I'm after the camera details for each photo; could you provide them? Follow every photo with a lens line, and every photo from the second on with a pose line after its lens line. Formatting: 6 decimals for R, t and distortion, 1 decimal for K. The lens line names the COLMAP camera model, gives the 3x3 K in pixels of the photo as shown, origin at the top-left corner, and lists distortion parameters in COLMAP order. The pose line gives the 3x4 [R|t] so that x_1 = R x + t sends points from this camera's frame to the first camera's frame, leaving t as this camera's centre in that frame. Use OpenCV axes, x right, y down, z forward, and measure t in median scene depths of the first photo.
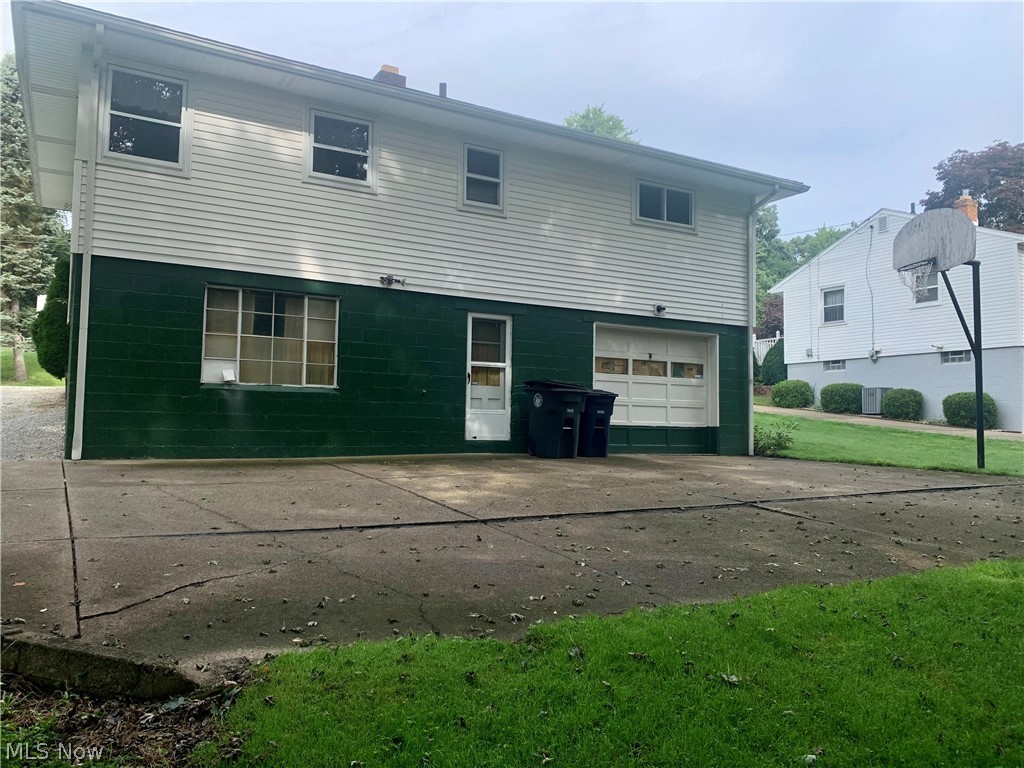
lens RADIAL K [[780.6, 0, 511.0], [0, 780.6, 370.8], [0, 0, 1]] dist [0.071454, -0.076303]
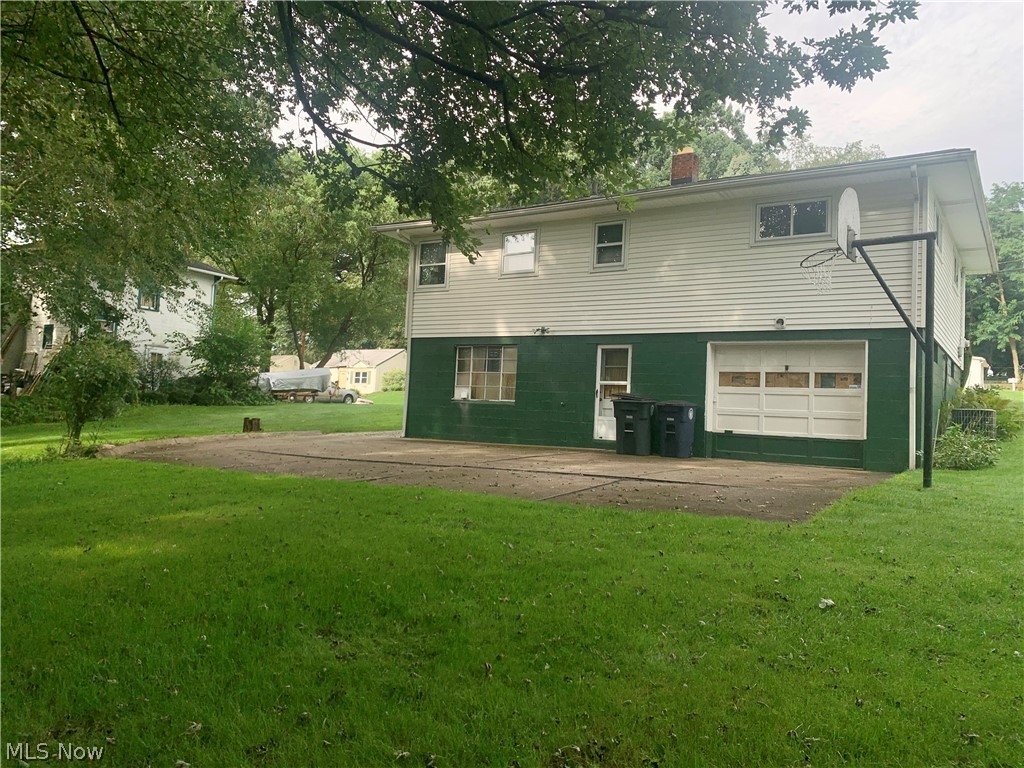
lens RADIAL K [[780.6, 0, 511.0], [0, 780.6, 370.8], [0, 0, 1]] dist [0.071454, -0.076303]
pose [[0.447095, -0.057778, -0.892619, 1.061075], [0.011688, 0.998204, -0.058759, 0.046475], [0.894410, 0.015838, 0.446967, 0.246909]]
